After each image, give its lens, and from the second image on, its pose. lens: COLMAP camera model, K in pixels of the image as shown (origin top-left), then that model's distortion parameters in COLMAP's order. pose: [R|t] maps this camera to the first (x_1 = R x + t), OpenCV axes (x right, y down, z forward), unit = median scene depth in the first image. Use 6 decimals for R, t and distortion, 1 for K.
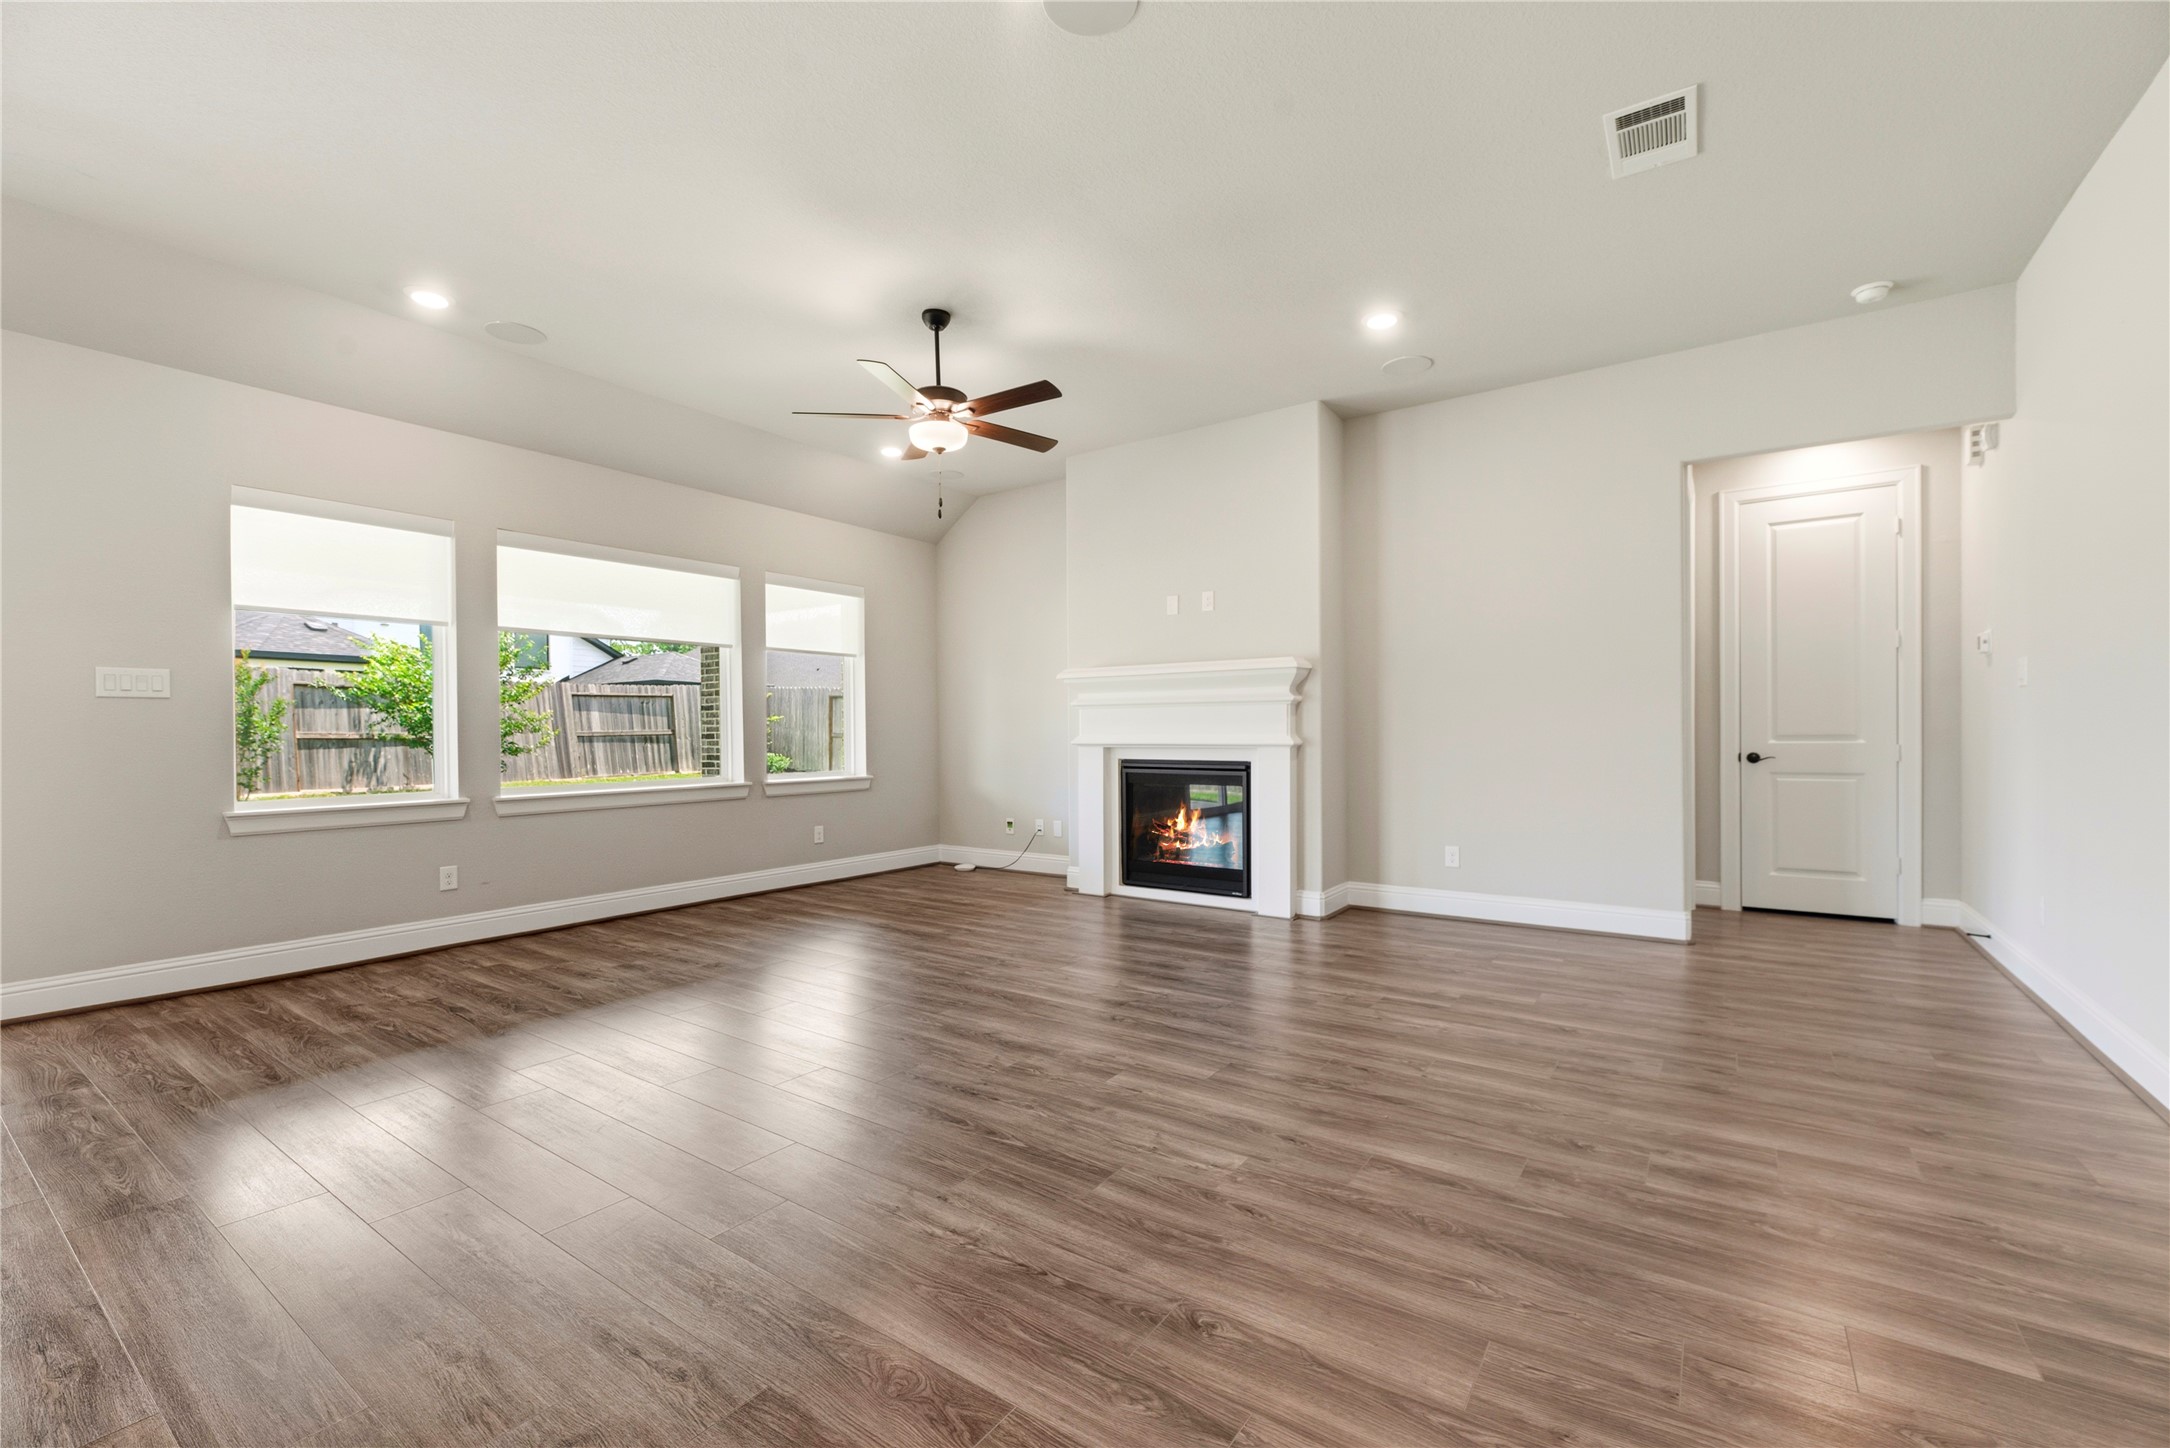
lens RADIAL K [[895.3, 0, 1083.1], [0, 895.3, 733.0], [0, 0, 1]] dist [-0.001961, -0.000269]
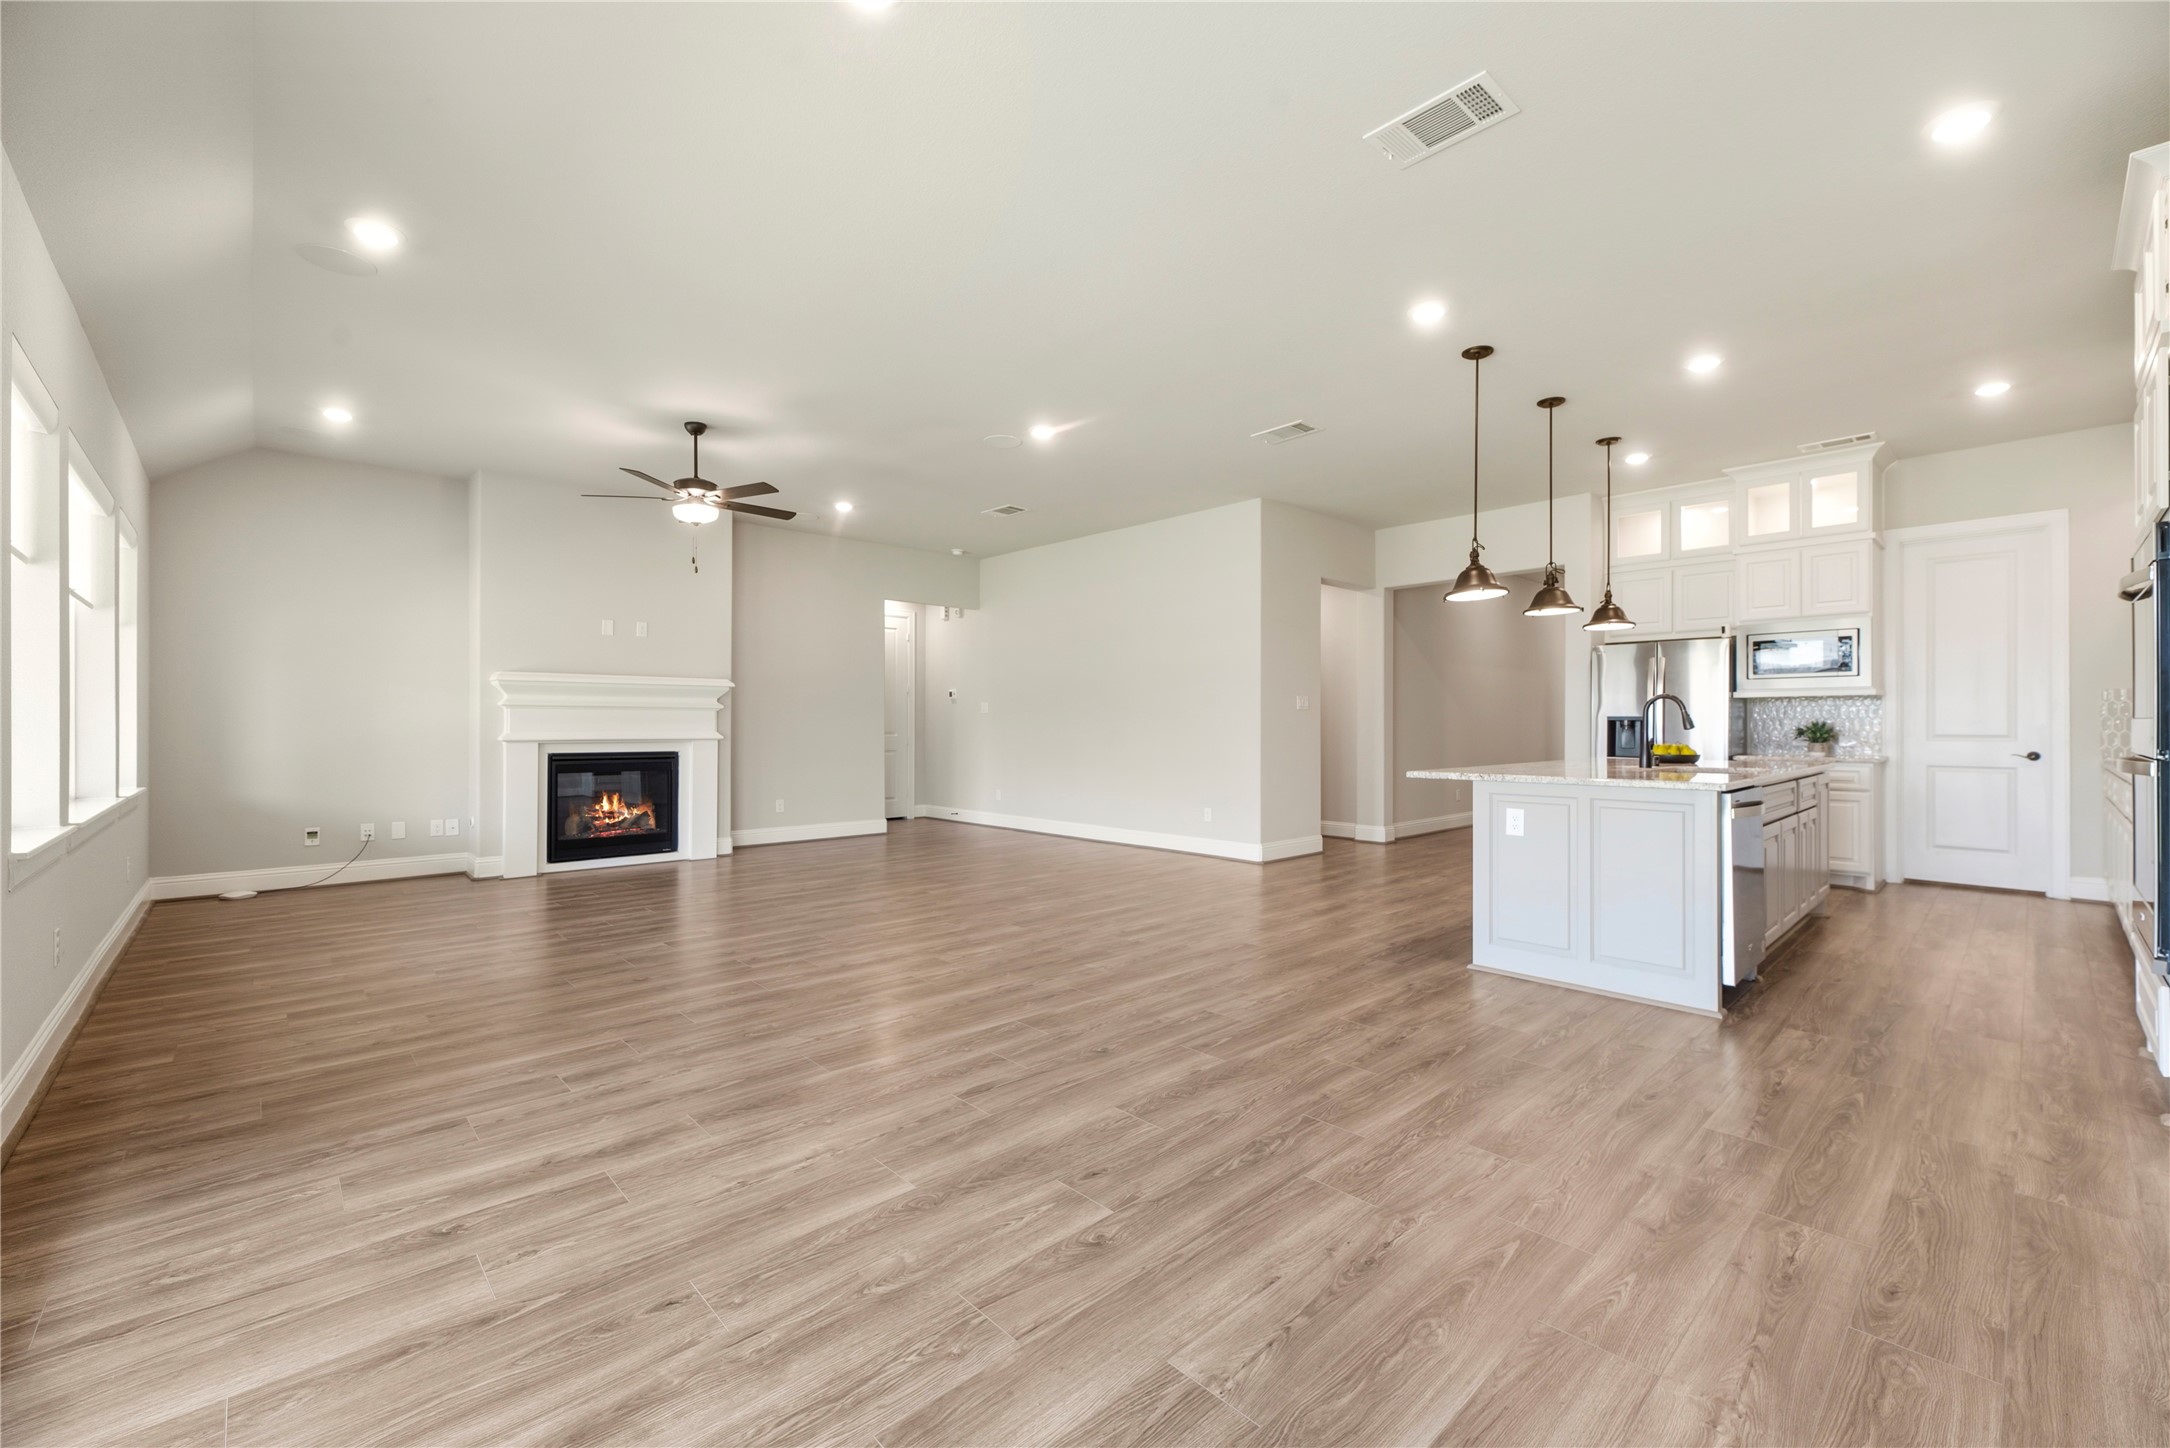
lens RADIAL K [[883.2, 0, 1090.6], [0, 883.2, 724.8], [0, 0, 1]] dist [0.002032, 0.000082]
pose [[0.205820, 0.010384, 0.978535, -1.211358], [0.000082, 0.999944, -0.010629, 0.005859], [-0.978590, 0.002268, 0.205808, 0.122167]]
